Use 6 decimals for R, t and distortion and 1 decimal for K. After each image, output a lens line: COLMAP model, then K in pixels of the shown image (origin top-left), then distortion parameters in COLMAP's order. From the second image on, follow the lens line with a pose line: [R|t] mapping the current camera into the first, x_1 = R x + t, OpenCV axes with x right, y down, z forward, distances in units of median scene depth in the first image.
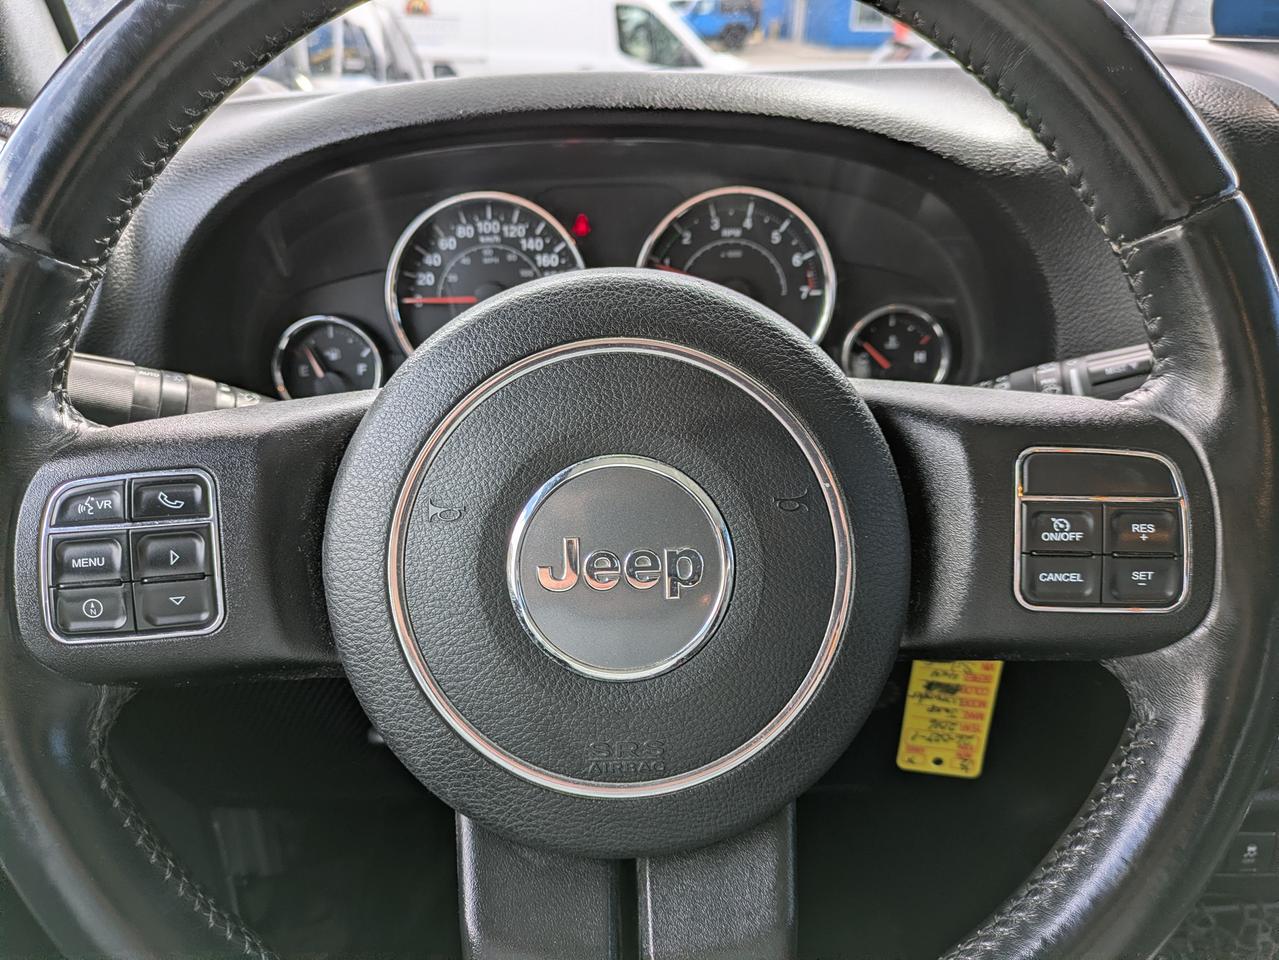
lens RADIAL K [[924.1, 0, 639.5], [0, 924.1, 480.0], [0, 0, 1]] dist [-0.000189, -0.005286]
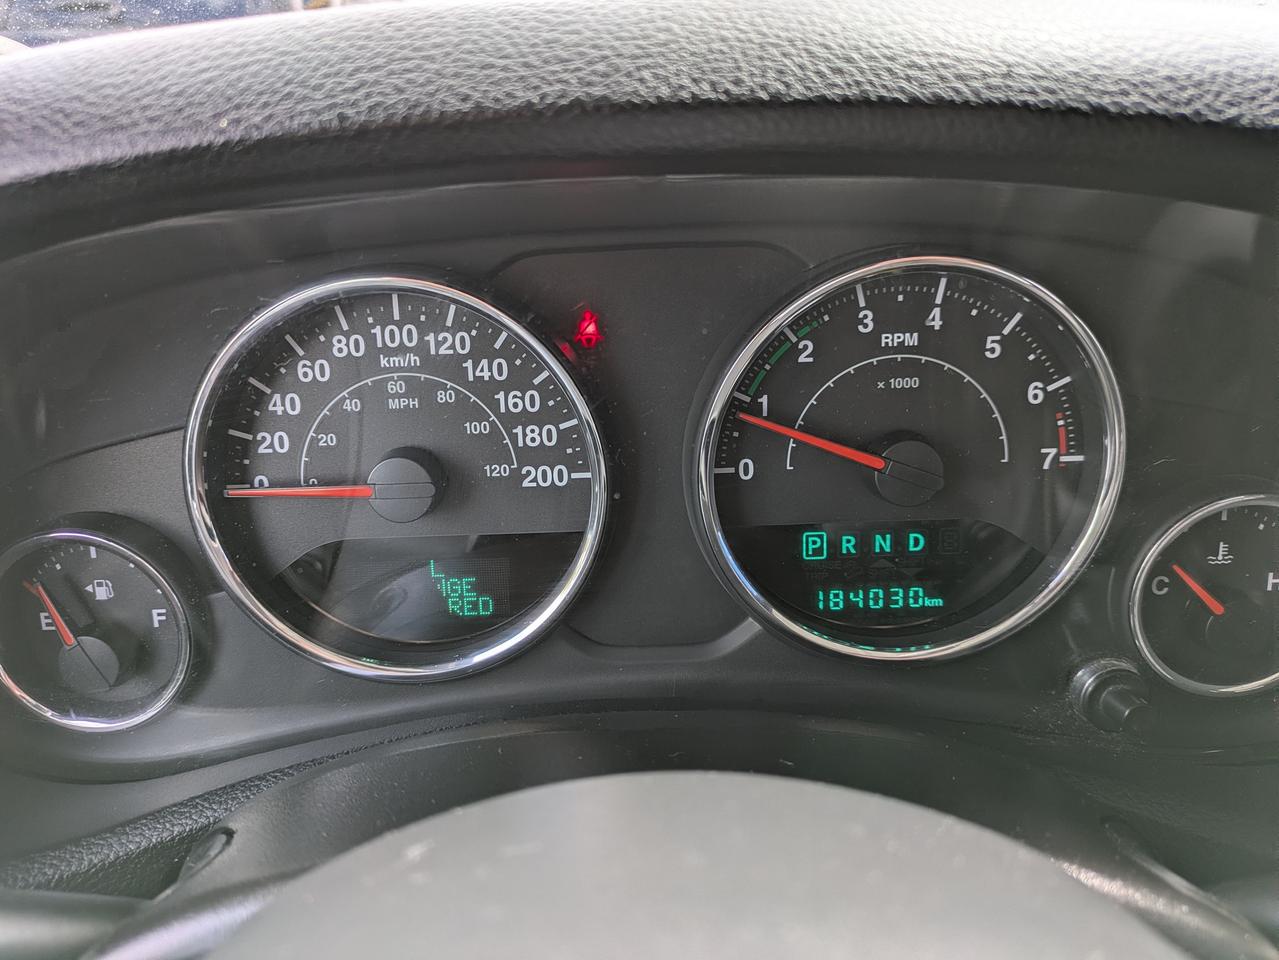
lens RADIAL K [[919.7, 0, 630.7], [0, 919.7, 479.3], [0, 0, 1]] dist [-0.001102, 0.002920]
pose [[0.999269, -0.006863, -0.037616, -0.022662], [0.008926, 0.998449, 0.054962, -0.223929], [0.037181, -0.055258, 0.997780, 0.518368]]
